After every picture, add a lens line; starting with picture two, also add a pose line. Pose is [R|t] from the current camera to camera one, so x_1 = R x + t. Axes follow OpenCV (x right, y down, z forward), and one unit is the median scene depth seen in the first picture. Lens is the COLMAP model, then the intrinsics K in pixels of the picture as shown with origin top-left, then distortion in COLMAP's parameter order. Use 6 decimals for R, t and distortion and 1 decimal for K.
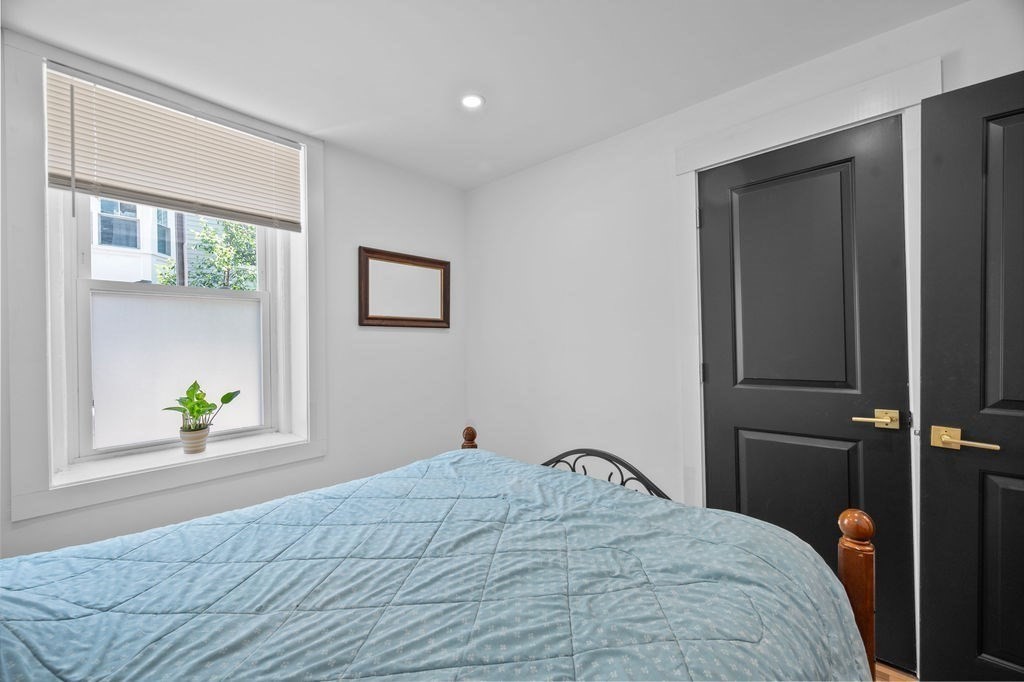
lens RADIAL K [[417.8, 0, 511.3], [0, 417.8, 342.9], [0, 0, 1]] dist [0.001321, 0.000199]
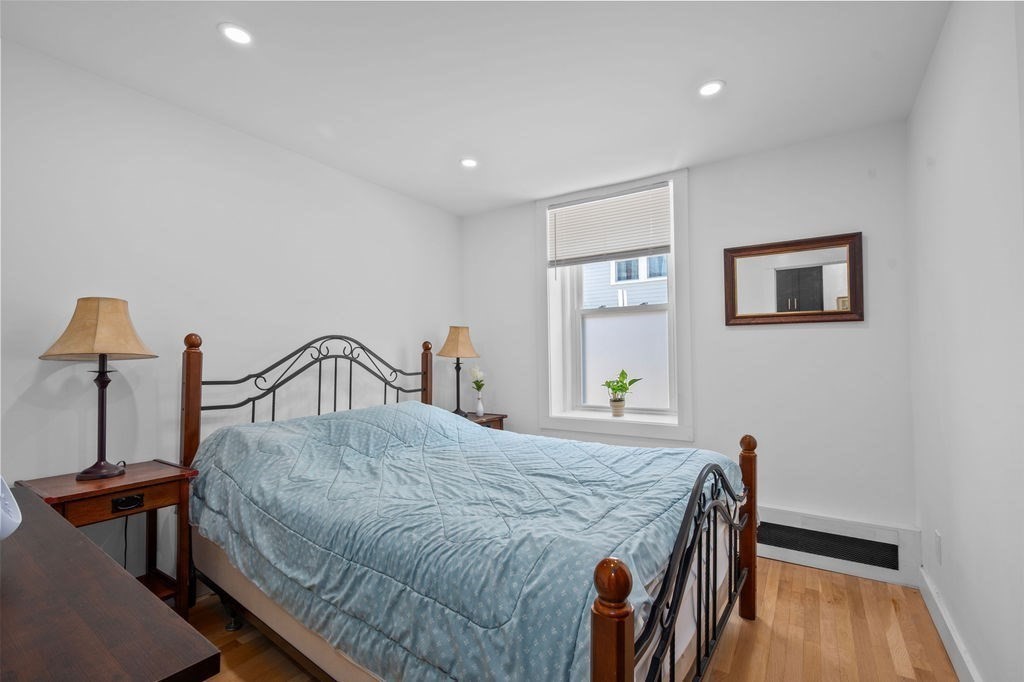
lens RADIAL K [[478.0, 0, 511.5], [0, 478.0, 342.5], [0, 0, 1]] dist [-0.020828, -0.000305]
pose [[0.122549, -0.015450, -0.992342, 0.899993], [0.004188, 0.999878, -0.015051, 0.019352], [0.992454, -0.002311, 0.122599, 0.403974]]
